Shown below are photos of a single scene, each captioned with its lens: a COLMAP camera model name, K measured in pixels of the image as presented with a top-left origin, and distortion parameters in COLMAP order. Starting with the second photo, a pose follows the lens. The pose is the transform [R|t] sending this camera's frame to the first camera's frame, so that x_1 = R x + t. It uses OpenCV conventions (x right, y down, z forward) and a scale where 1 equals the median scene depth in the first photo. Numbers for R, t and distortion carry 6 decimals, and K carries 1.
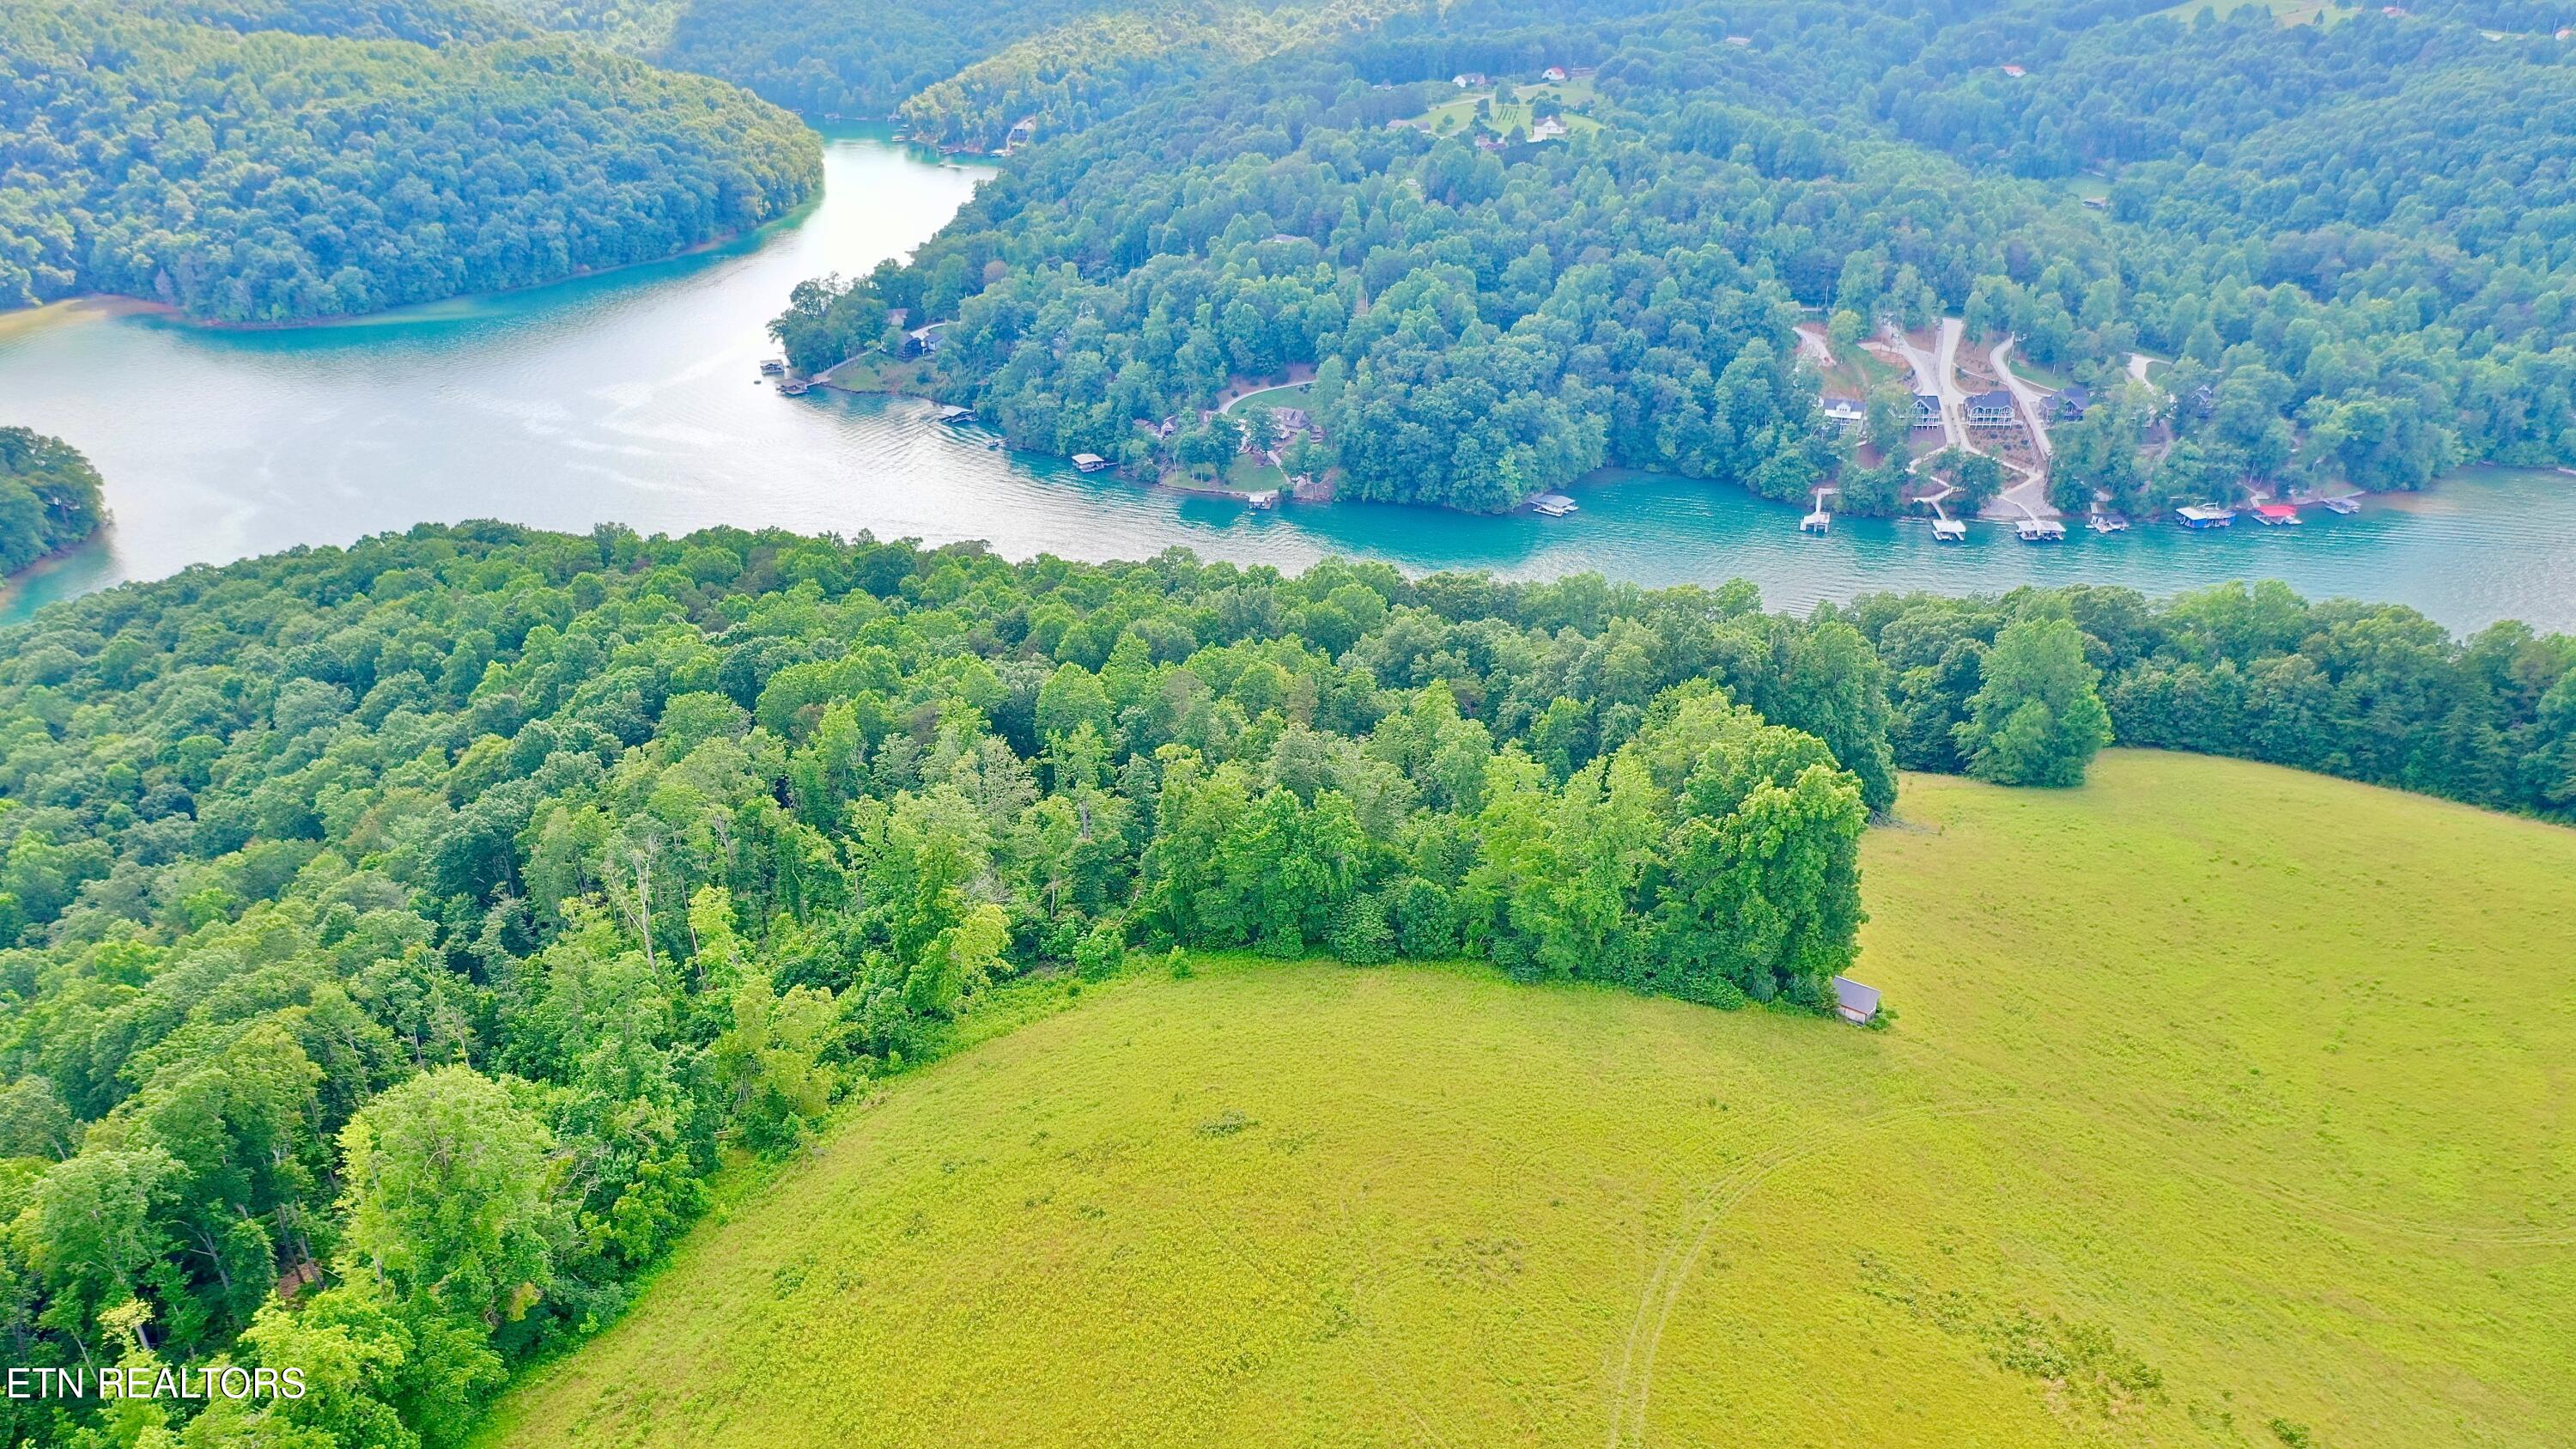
lens RADIAL K [[2062.2, 0, 1288.0], [0, 2062.2, 724.5], [0, 0, 1]] dist [0.002466, -0.002098]
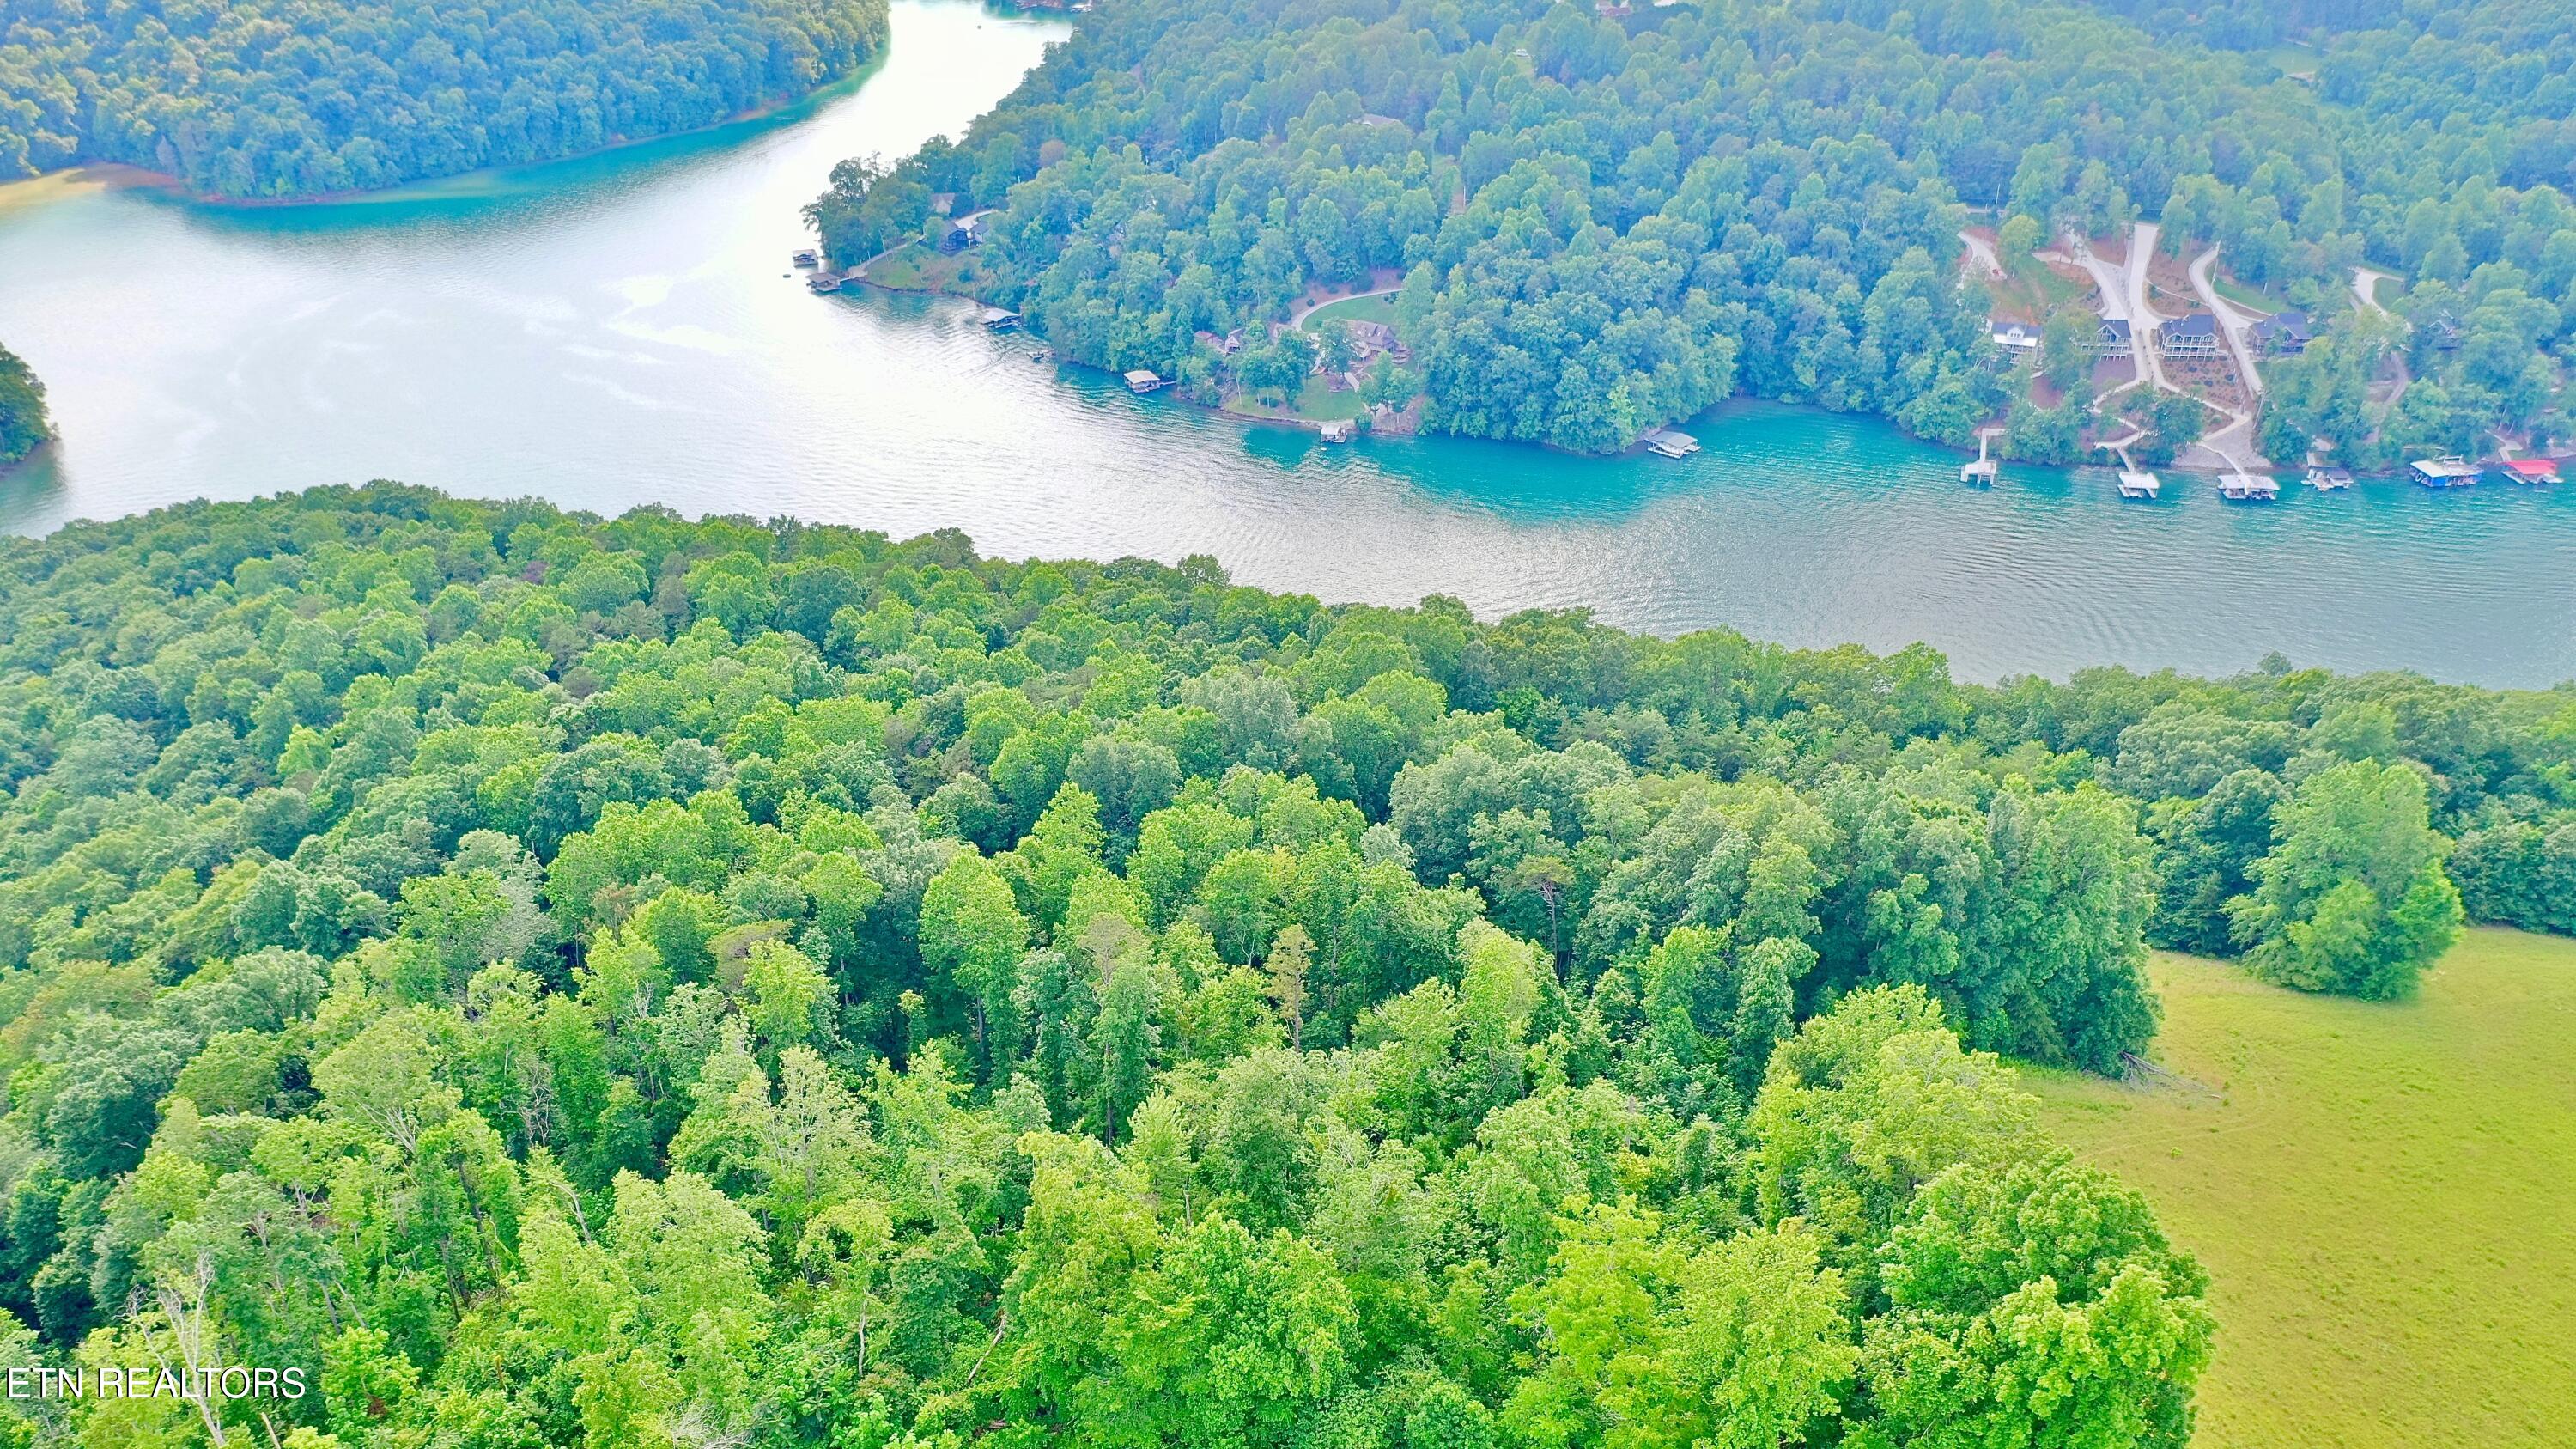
lens RADIAL K [[2062.2, 0, 1288.0], [0, 2062.2, 724.5], [0, 0, 1]] dist [0.002466, -0.002098]
pose [[0.998533, 0.023135, -0.048965, 0.011996], [-0.019681, 0.997360, 0.069895, -0.043021], [0.050453, -0.068828, 0.996352, 0.112206]]
